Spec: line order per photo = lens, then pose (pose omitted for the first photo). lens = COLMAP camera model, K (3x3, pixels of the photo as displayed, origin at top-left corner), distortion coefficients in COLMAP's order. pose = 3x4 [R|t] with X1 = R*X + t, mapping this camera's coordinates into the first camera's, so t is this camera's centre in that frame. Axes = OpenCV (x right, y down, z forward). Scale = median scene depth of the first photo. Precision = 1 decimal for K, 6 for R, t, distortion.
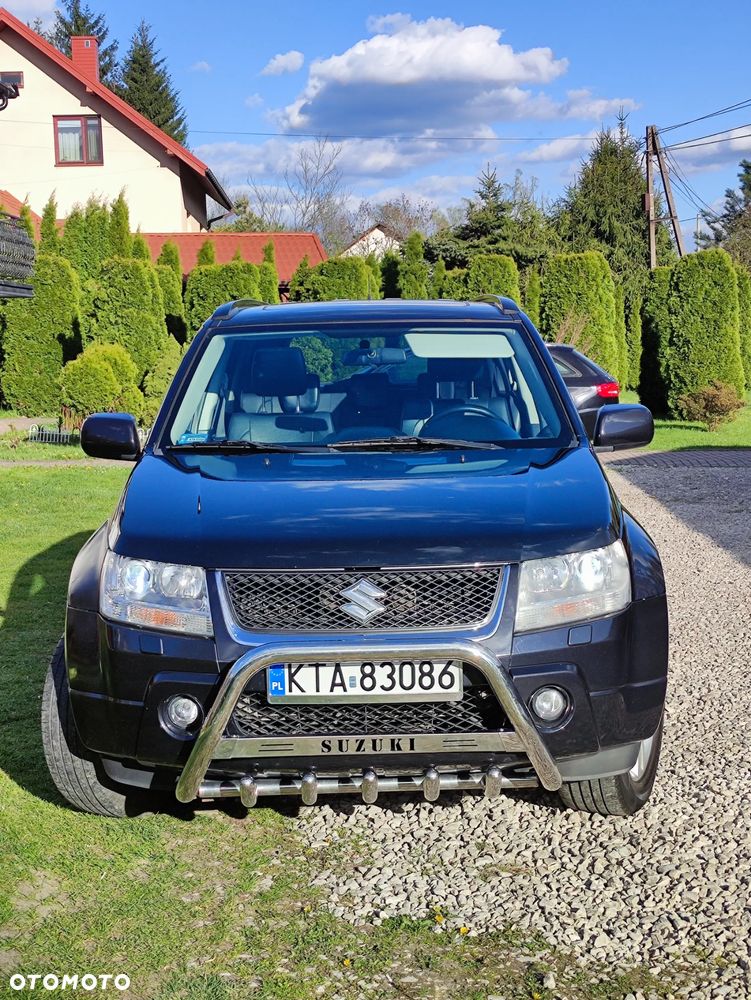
lens RADIAL K [[1500.0, 0, 375.5], [0, 1500.0, 500.0], [0, 0, 1]] dist [0.018797, 0.003631]
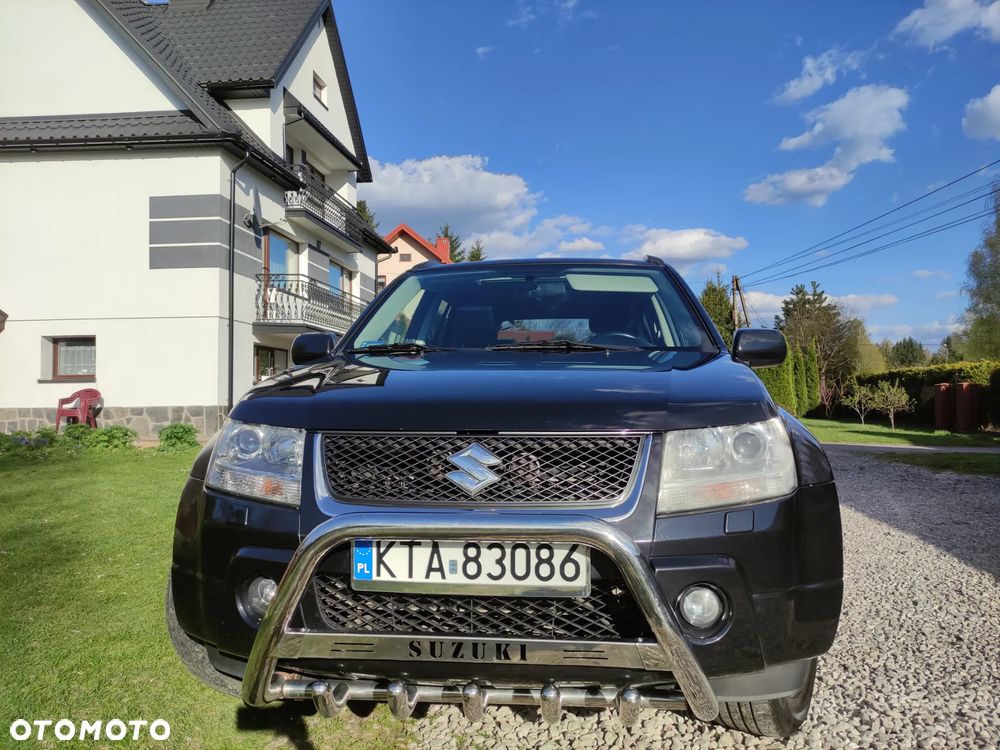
lens RADIAL K [[726.0, 0, 516.8], [0, 726.0, 383.7], [0, 0, 1]] dist [0.009471, 0.003310]
pose [[0.994517, 0.019132, -0.102807, 0.051379], [-0.032964, 0.990354, -0.134579, 0.067581], [0.099241, 0.137230, 0.985555, 0.544426]]
